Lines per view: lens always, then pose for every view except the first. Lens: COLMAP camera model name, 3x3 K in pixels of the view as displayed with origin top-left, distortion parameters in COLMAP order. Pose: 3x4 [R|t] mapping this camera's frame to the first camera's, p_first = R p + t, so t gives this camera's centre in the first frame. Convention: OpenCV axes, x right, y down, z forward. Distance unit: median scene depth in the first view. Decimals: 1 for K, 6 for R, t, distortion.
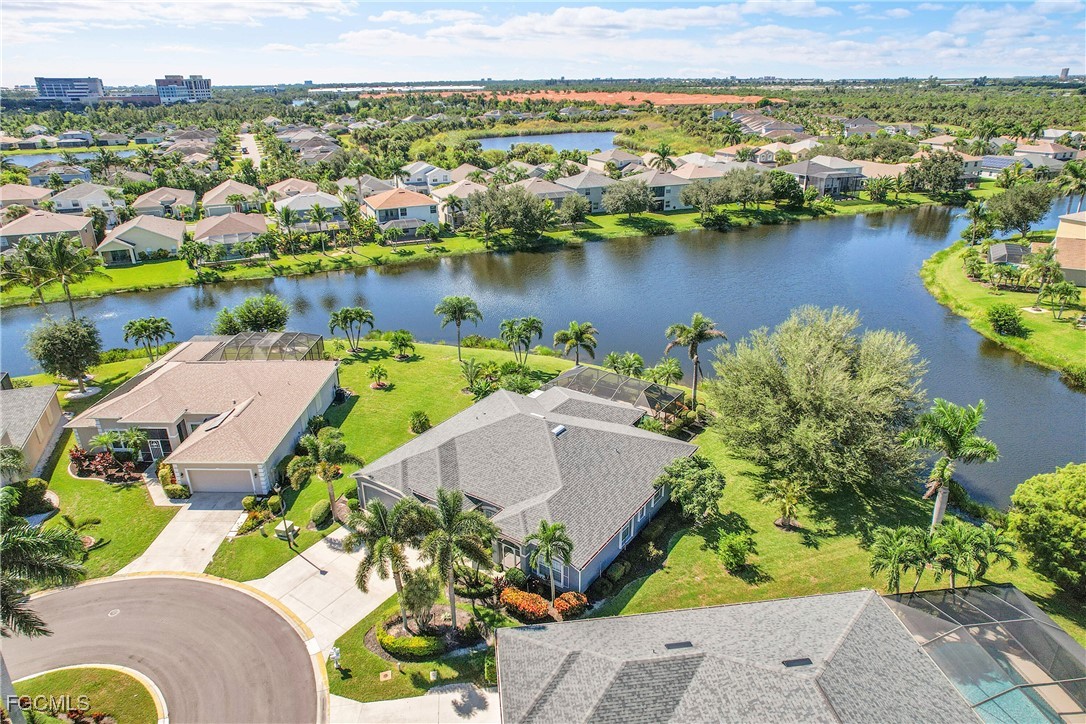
lens RADIAL K [[689.8, 0, 549.7], [0, 689.8, 362.6], [0, 0, 1]] dist [-0.070279, 0.061852]
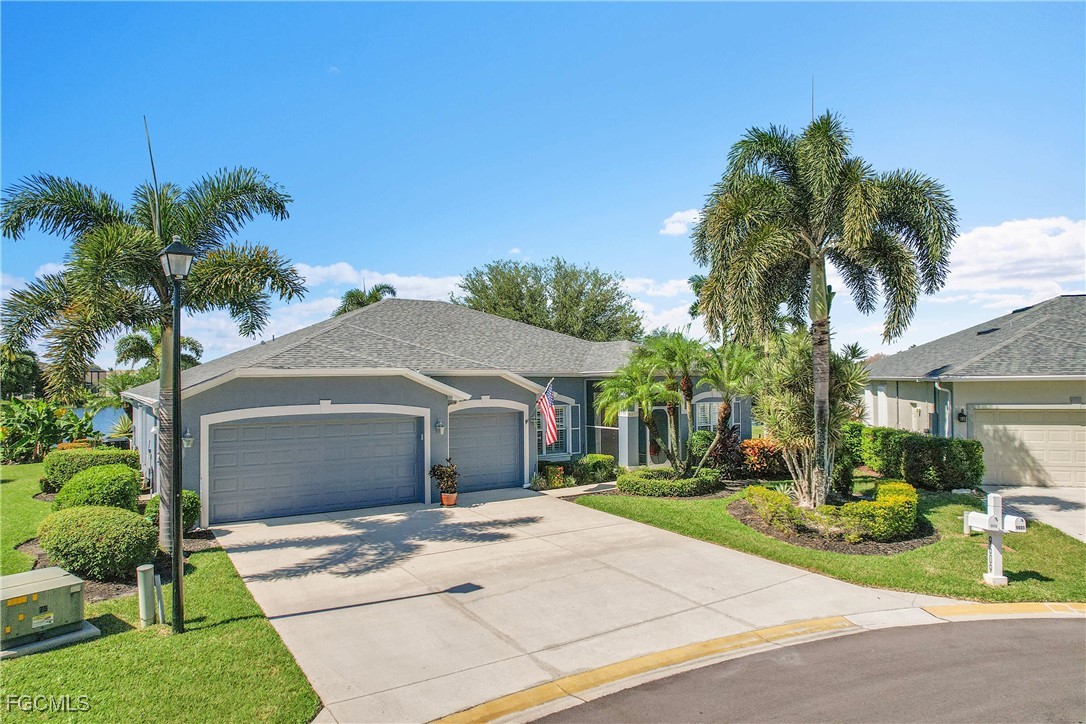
lens RADIAL K [[689.8, 0, 549.7], [0, 689.8, 362.6], [0, 0, 1]] dist [-0.070279, 0.061852]
pose [[0.371744, 0.025624, 0.927982, -0.172593], [0.363830, 0.915629, -0.171031, 0.090578], [-0.854069, 0.401208, 0.331056, 0.272094]]
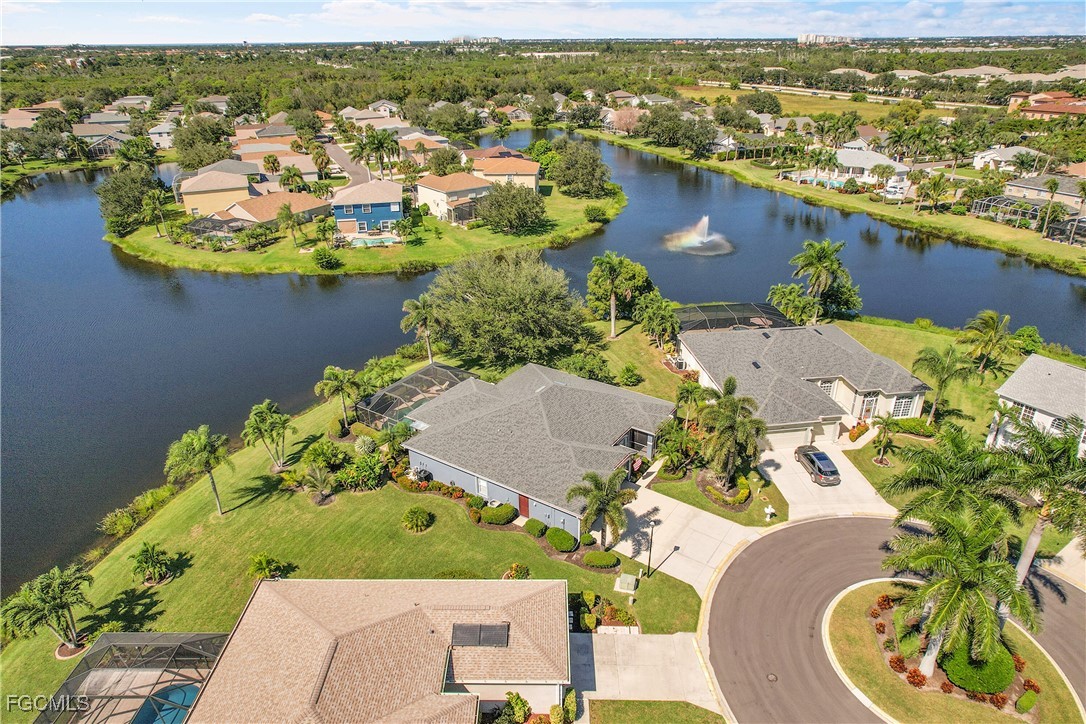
lens RADIAL K [[689.8, 0, 549.7], [0, 689.8, 362.6], [0, 0, 1]] dist [-0.070279, 0.061852]
pose [[-0.014792, -0.419515, 0.907628, -0.390628], [0.392547, 0.832413, 0.391147, -0.152171], [-0.919613, 0.362073, 0.152367, 0.286673]]
